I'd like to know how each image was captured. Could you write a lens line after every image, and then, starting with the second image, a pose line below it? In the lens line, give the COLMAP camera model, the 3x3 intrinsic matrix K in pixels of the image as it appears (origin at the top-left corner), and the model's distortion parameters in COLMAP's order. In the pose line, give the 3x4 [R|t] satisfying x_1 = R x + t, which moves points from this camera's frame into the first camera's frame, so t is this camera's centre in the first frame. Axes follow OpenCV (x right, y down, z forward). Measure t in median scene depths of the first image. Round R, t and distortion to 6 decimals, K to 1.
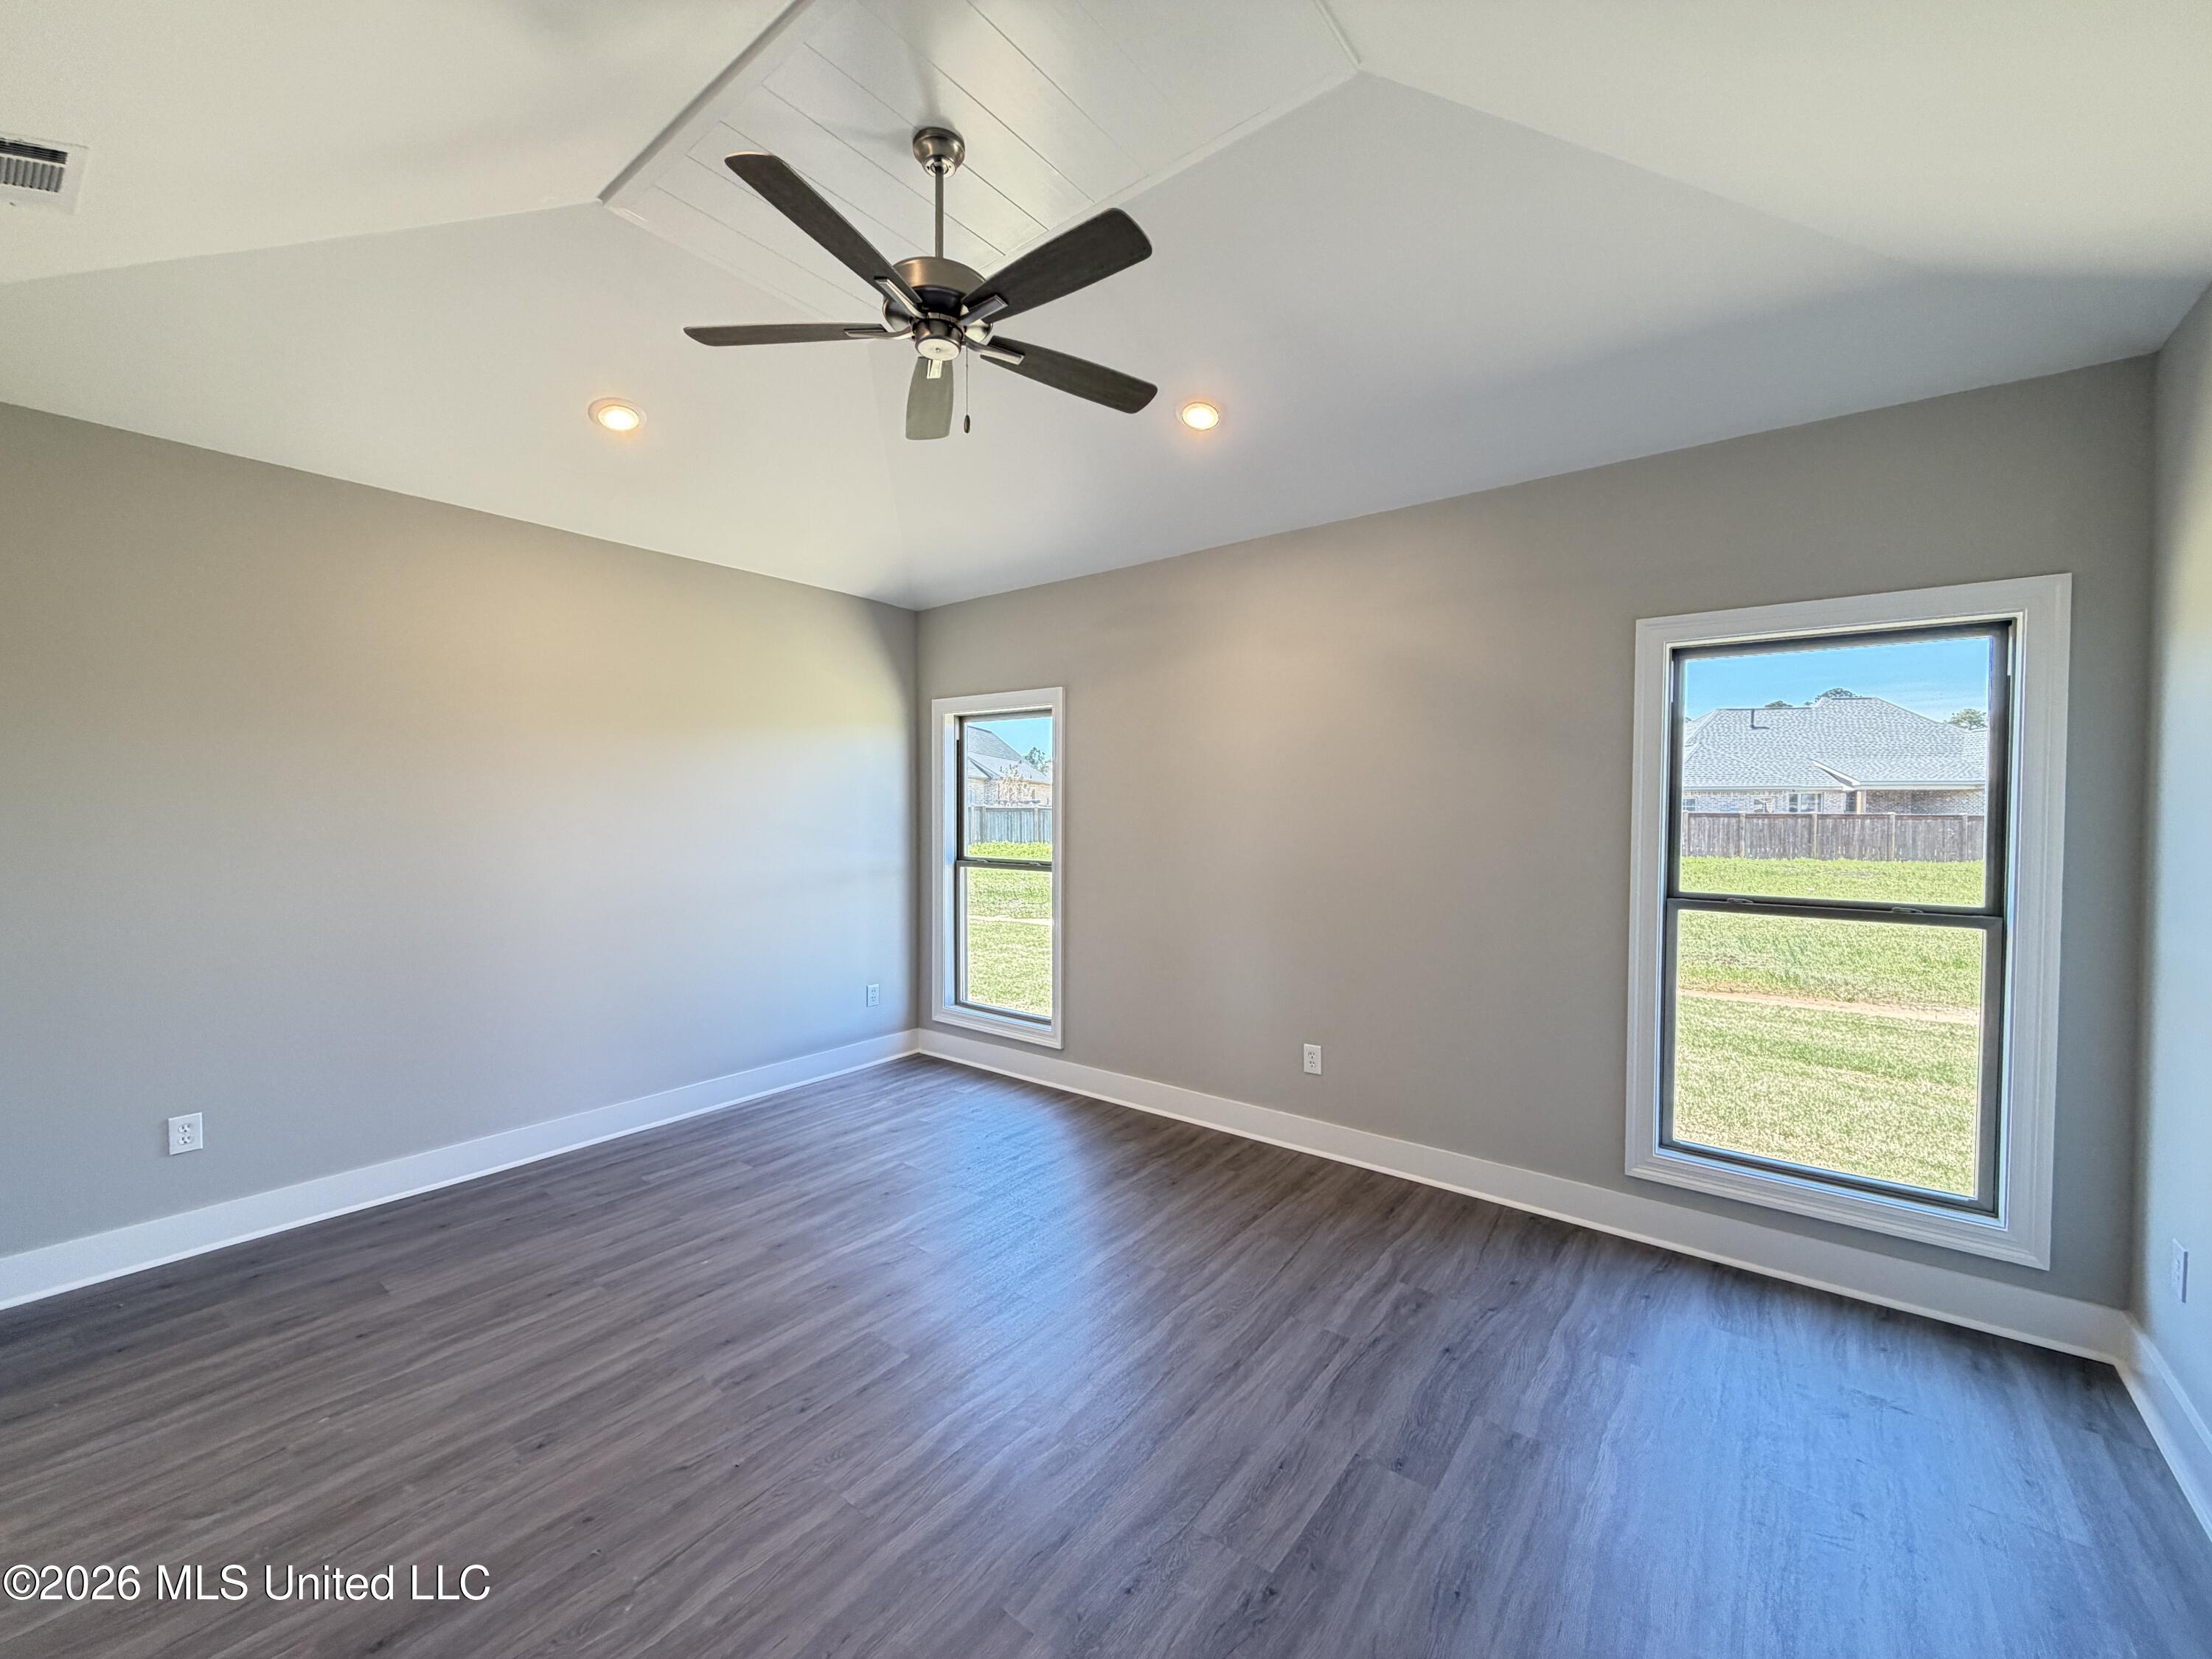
lens RADIAL K [[889.2, 0, 1106.0], [0, 889.2, 829.5], [0, 0, 1]] dist [-0.018904, -0.000080]
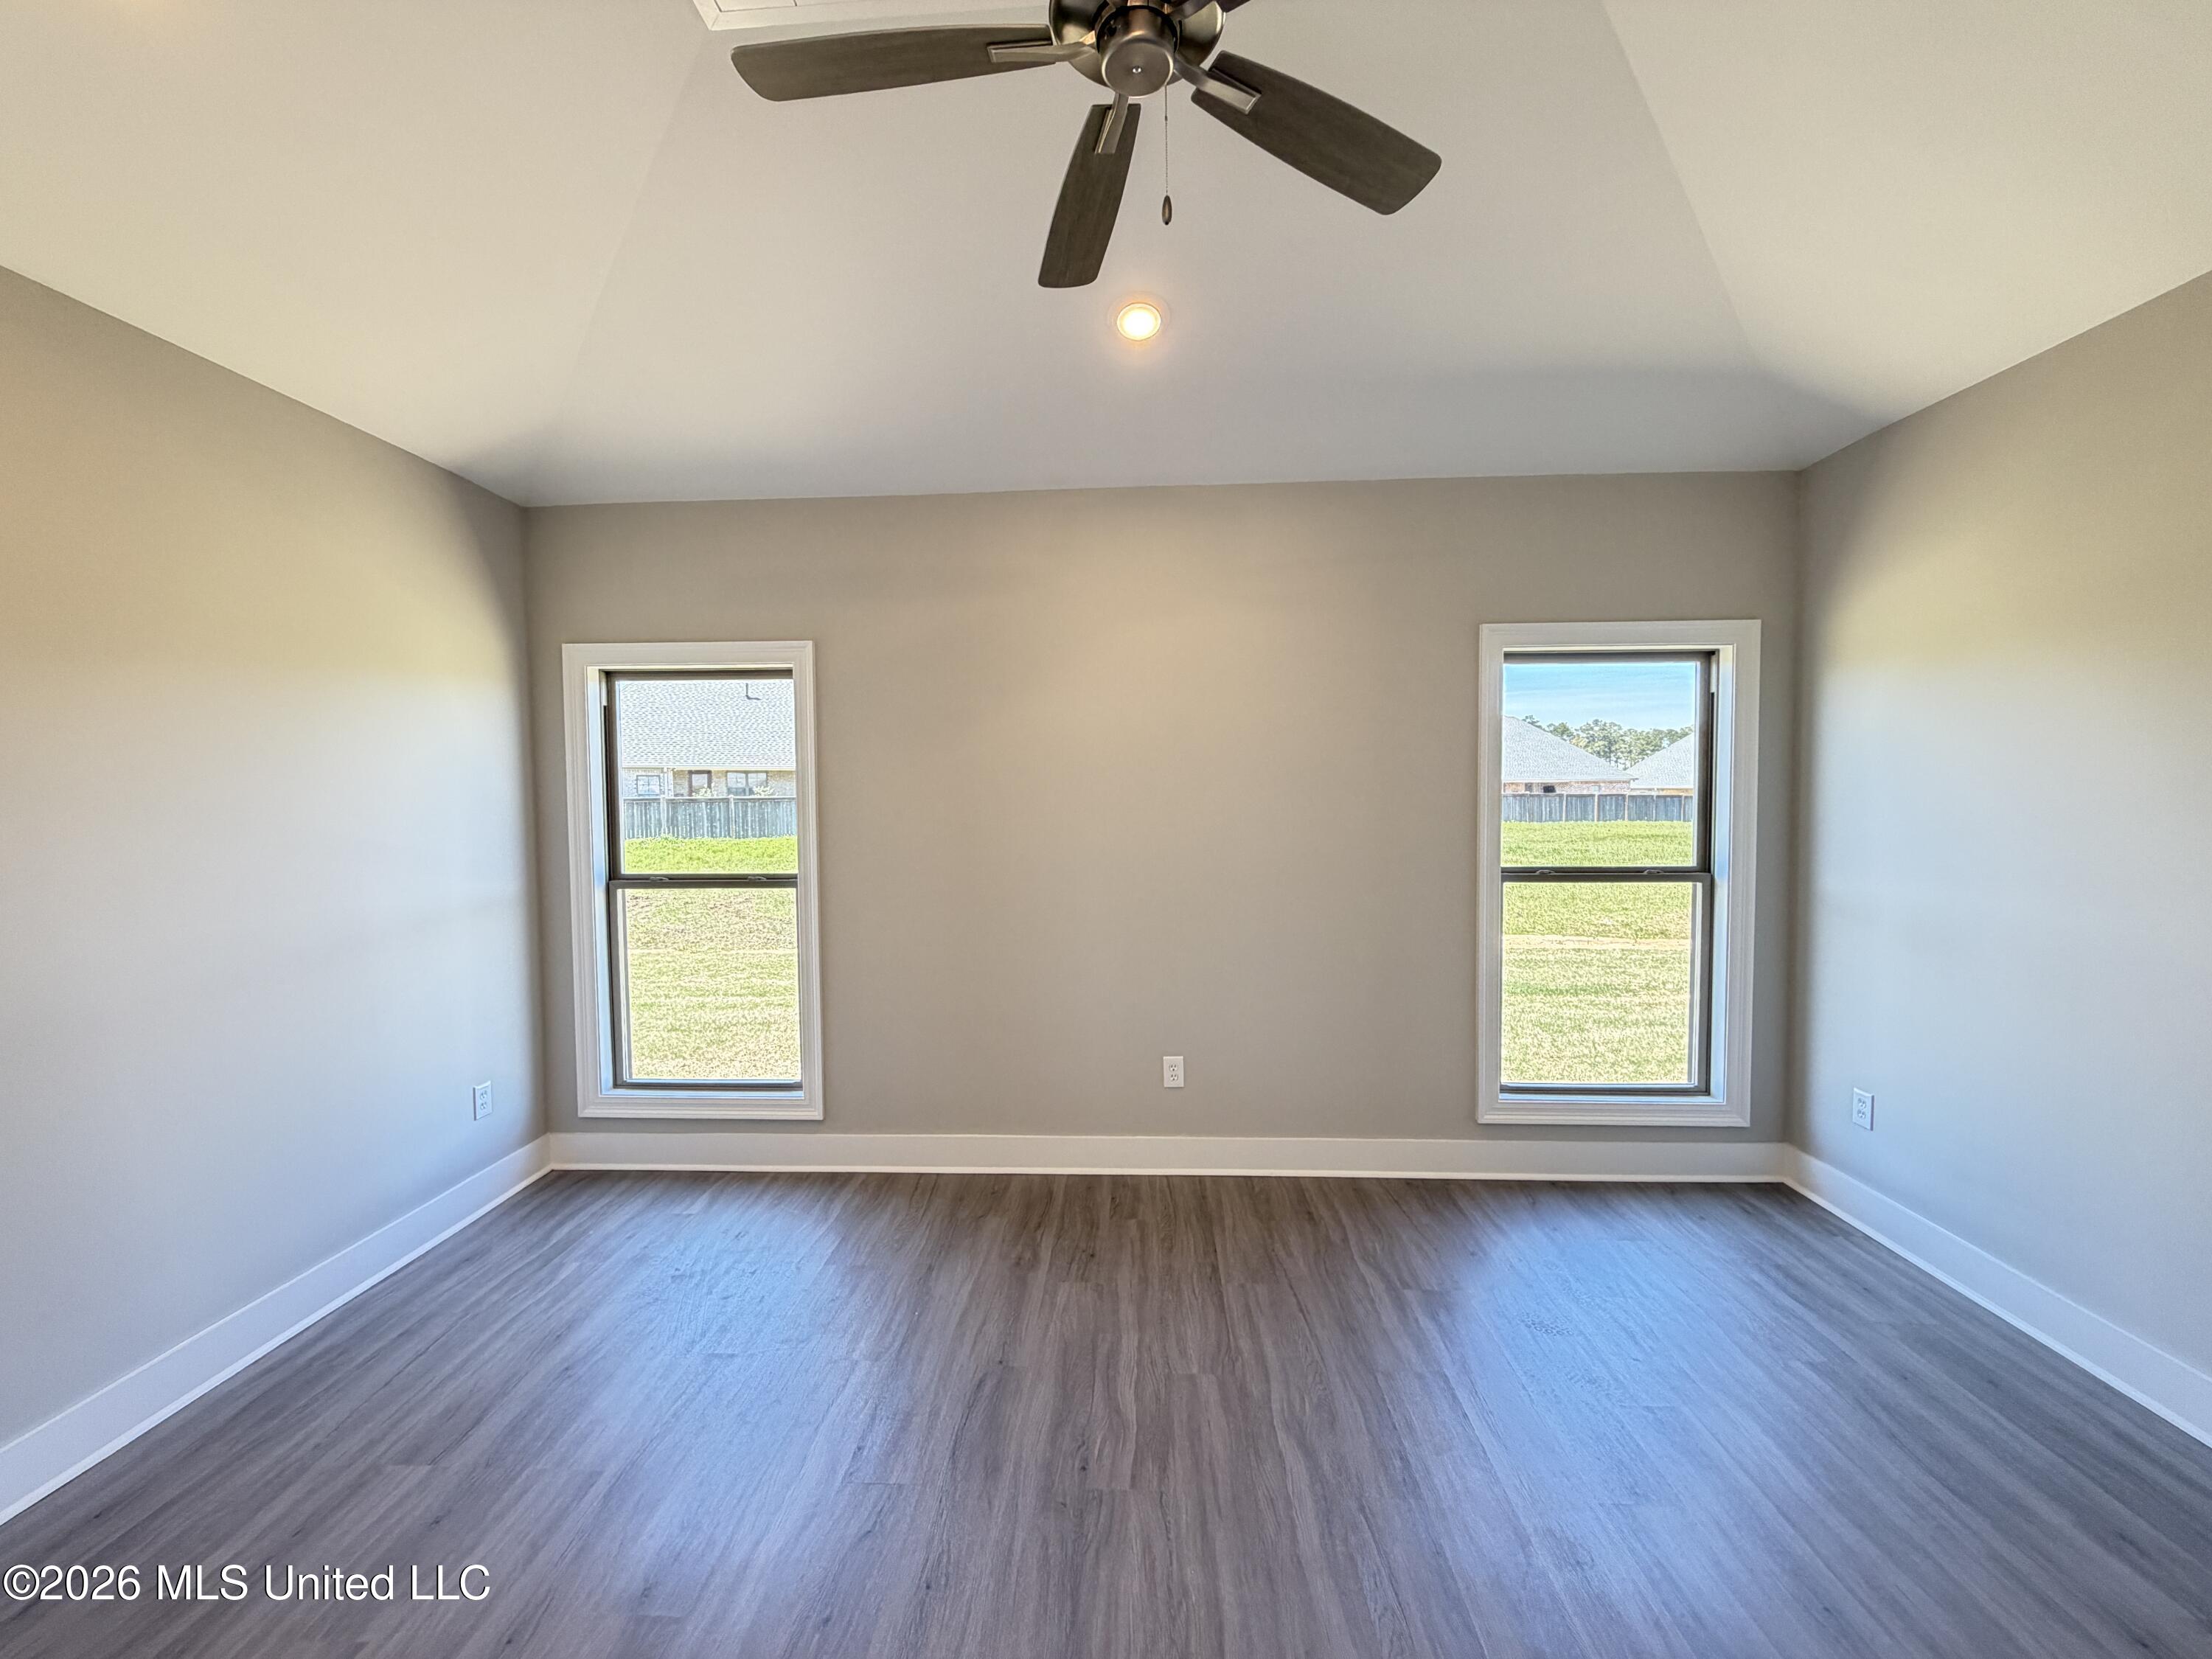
lens RADIAL K [[879.0, 0, 1106.0], [0, 879.0, 829.5], [0, 0, 1]] dist [-0.011868, -0.000242]
pose [[0.811216, -0.035835, 0.583647, -0.346704], [0.026525, 0.999348, 0.024491, -0.015765], [-0.584144, -0.004386, 0.811638, 0.306276]]
